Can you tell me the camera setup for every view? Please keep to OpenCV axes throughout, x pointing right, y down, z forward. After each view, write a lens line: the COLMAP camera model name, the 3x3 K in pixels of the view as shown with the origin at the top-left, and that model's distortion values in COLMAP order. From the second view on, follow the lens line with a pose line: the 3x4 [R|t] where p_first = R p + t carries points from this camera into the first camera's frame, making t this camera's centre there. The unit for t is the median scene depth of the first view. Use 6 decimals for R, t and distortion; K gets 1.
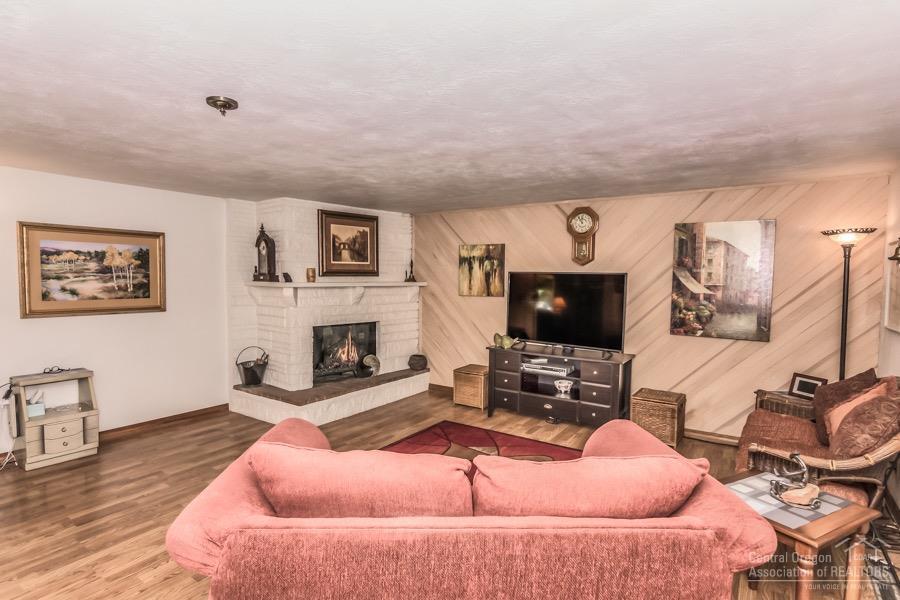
lens RADIAL K [[471.6, 0, 446.2], [0, 471.6, 299.7], [0, 0, 1]] dist [0.001308, 0.000829]
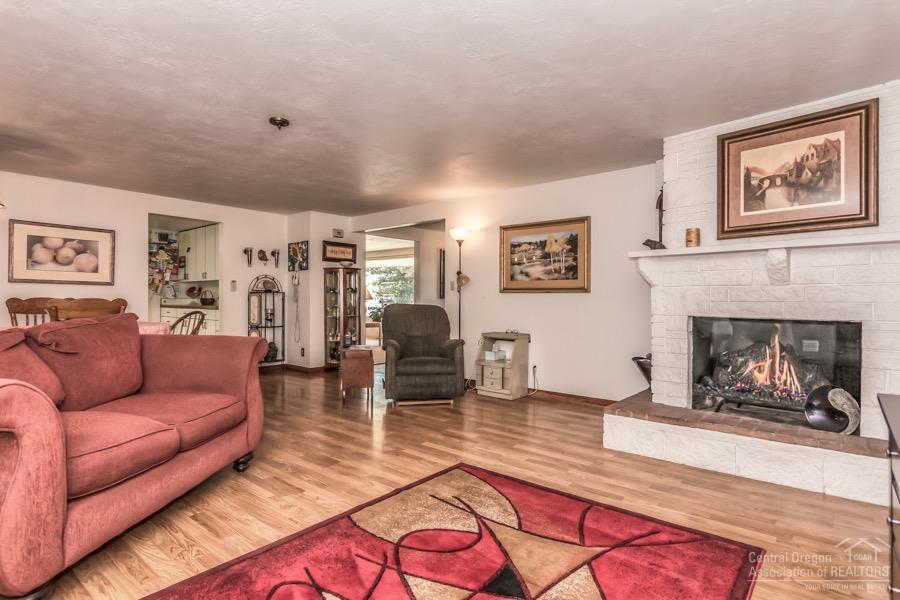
lens RADIAL K [[471.6, 0, 444.5], [0, 471.6, 299.7], [0, 0, 1]] dist [0.001308, 0.000829]
pose [[-0.098853, -0.008636, -0.995065, 0.456529], [-0.057549, 0.998338, -0.002947, 0.061636], [0.993437, 0.056974, -0.099186, 0.799883]]
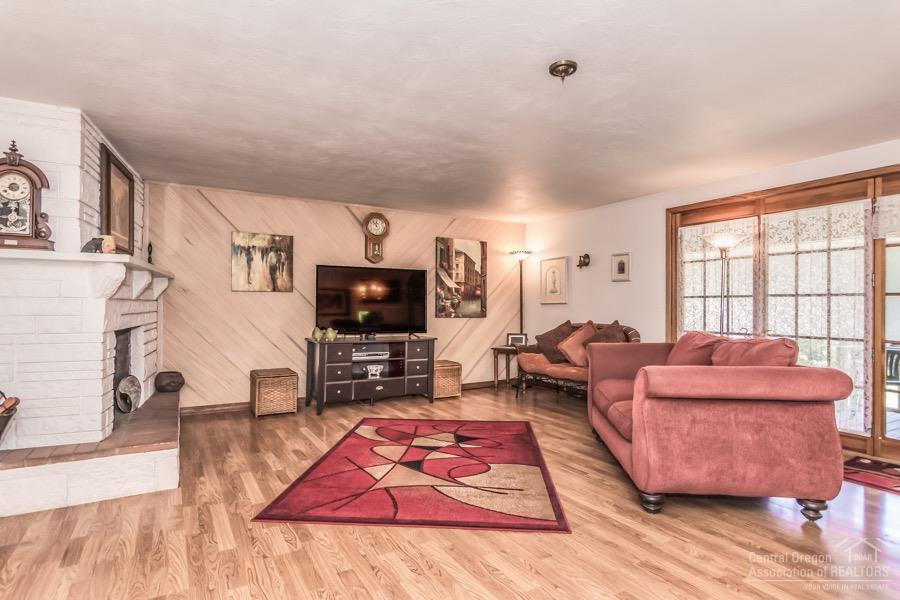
lens RADIAL K [[471.6, 0, 450.1], [0, 471.6, 304.0], [0, 0, 1]] dist [0.001308, 0.000829]
pose [[0.416043, -0.000392, 0.909345, -0.718110], [0.046969, 0.998674, -0.021059, 0.062289], [-0.908131, 0.051473, 0.415510, 0.386520]]
